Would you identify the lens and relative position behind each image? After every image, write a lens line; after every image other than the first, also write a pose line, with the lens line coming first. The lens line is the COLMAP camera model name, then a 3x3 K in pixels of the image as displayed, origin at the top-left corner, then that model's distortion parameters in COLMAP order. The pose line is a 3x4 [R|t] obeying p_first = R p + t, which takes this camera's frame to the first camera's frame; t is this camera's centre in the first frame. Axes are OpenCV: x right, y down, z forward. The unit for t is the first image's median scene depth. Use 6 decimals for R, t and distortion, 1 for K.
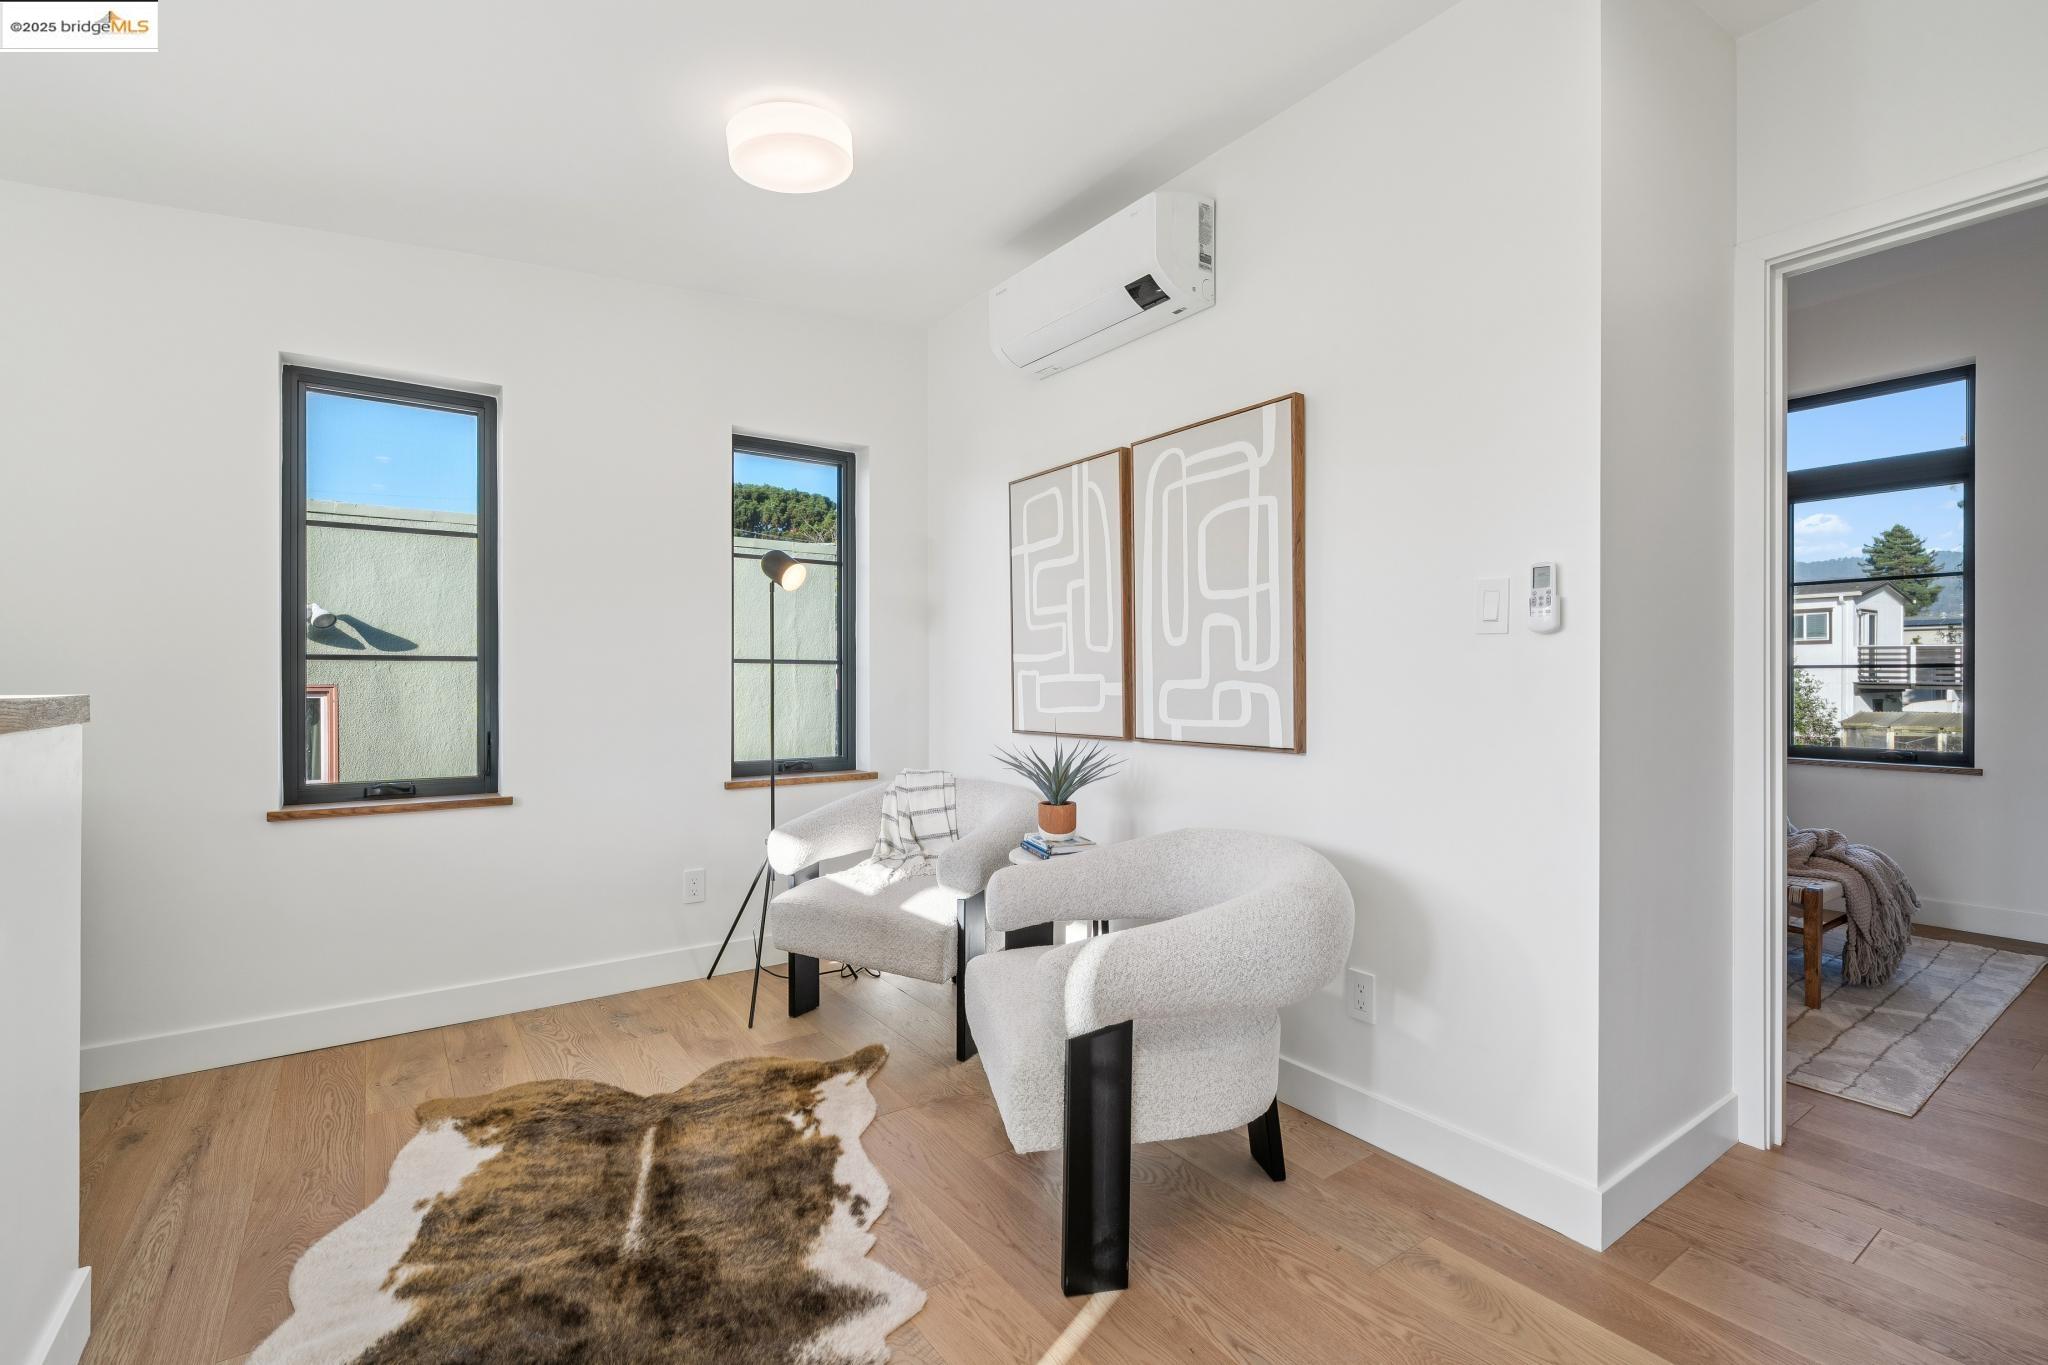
lens RADIAL K [[914.5, 0, 1026.3], [0, 914.5, 674.9], [0, 0, 1]] dist [0.003233, 0.000135]
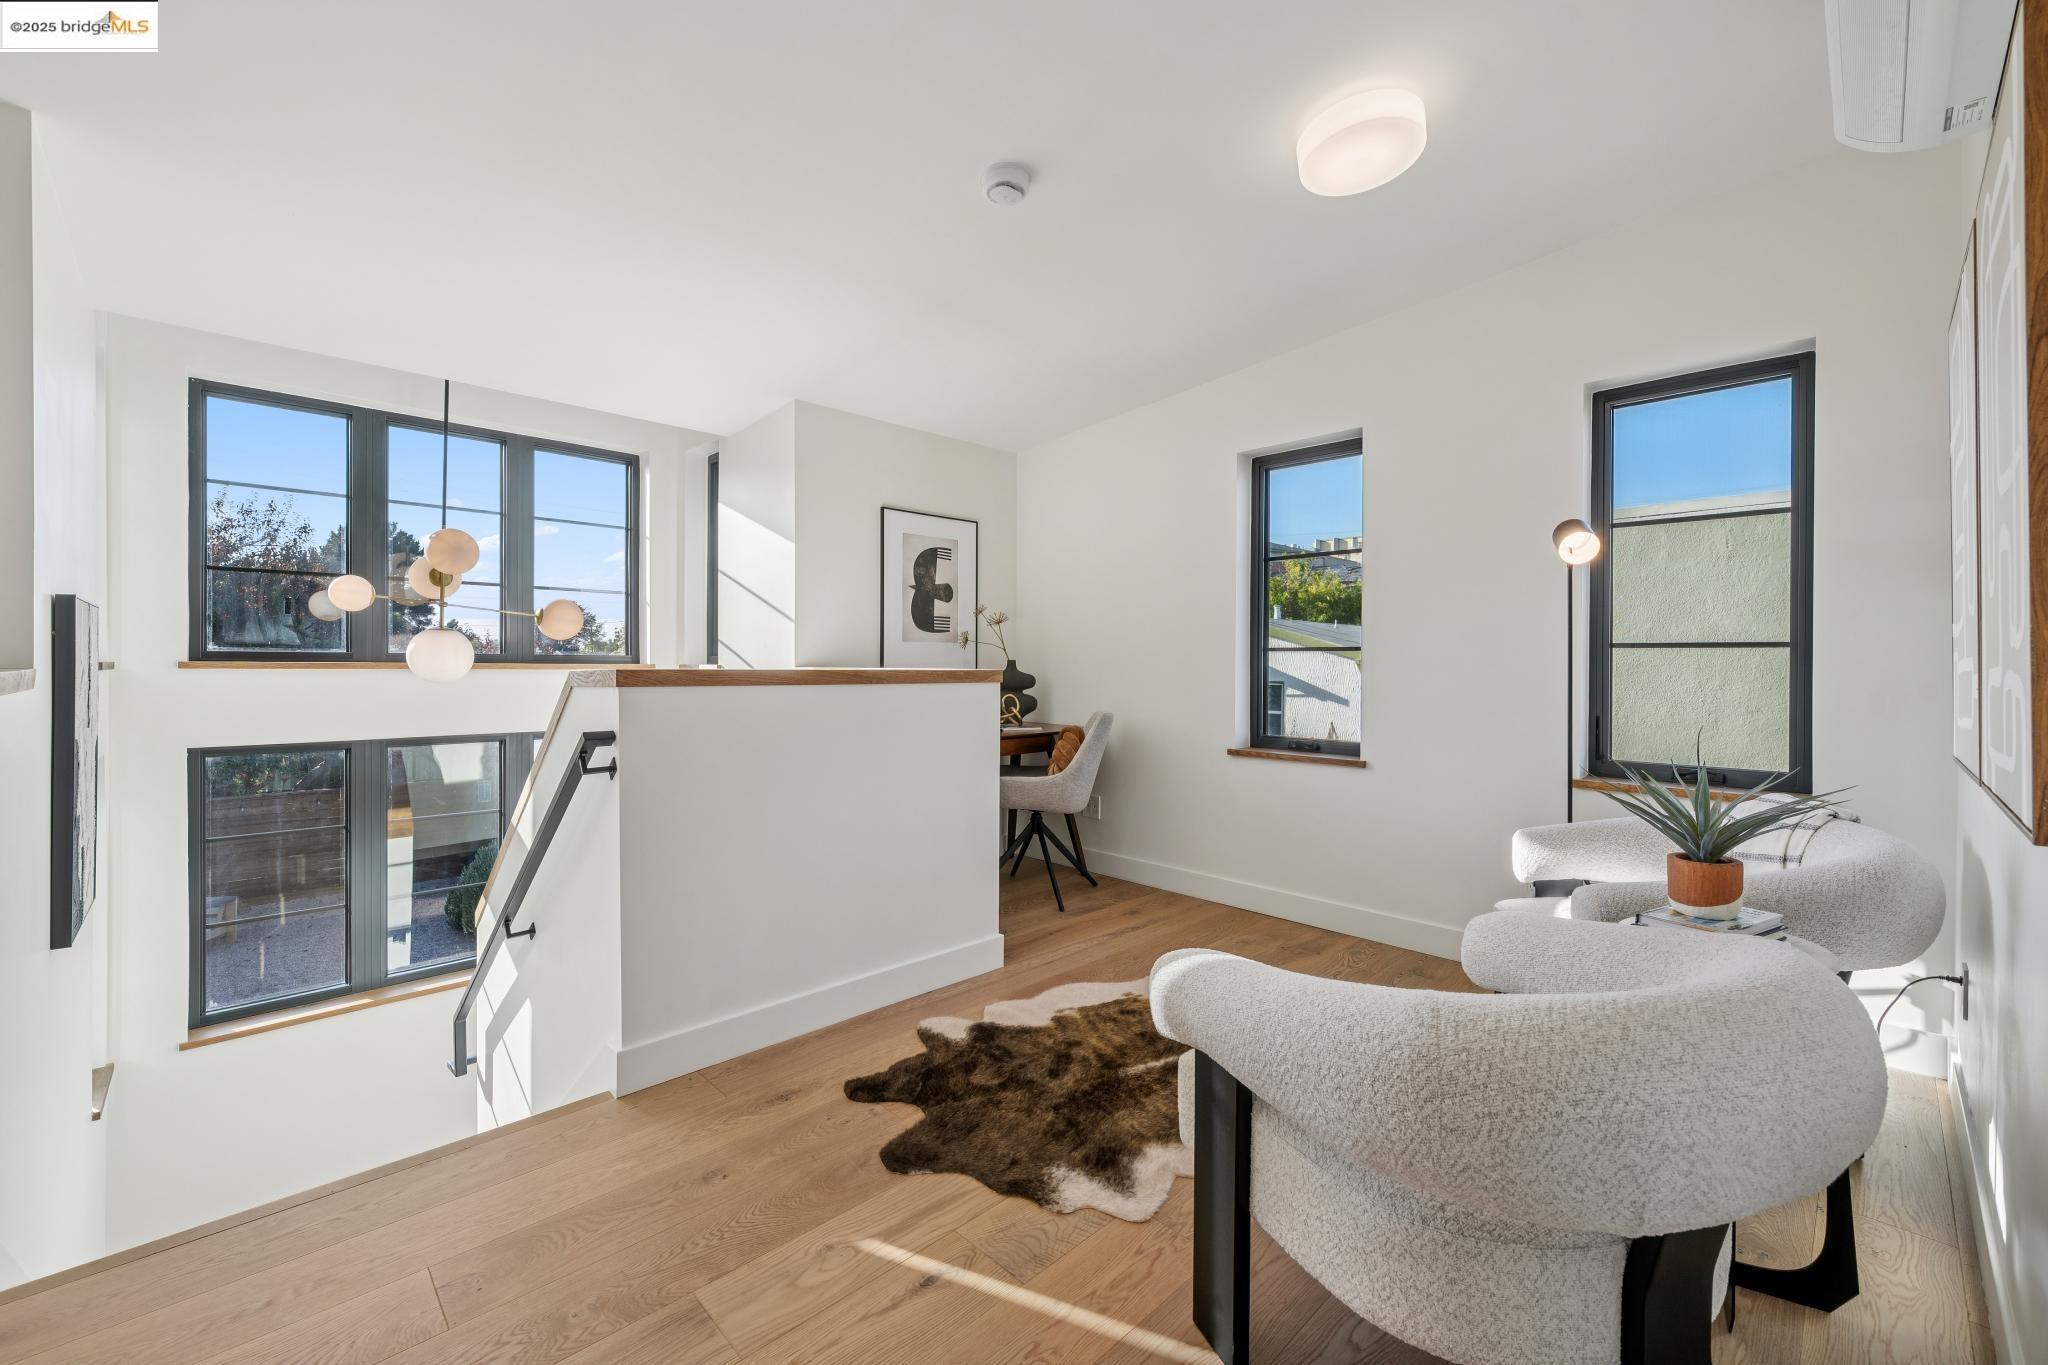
lens RADIAL K [[838.2, 0, 1025.5], [0, 838.2, 690.8], [0, 0, 1]] dist [0.033638, 0.000085]
pose [[0.158151, 0.031346, -0.986917, 0.519105], [0.000428, 0.999494, 0.031814, 0.004287], [0.987415, -0.005454, 0.158057, 0.421892]]
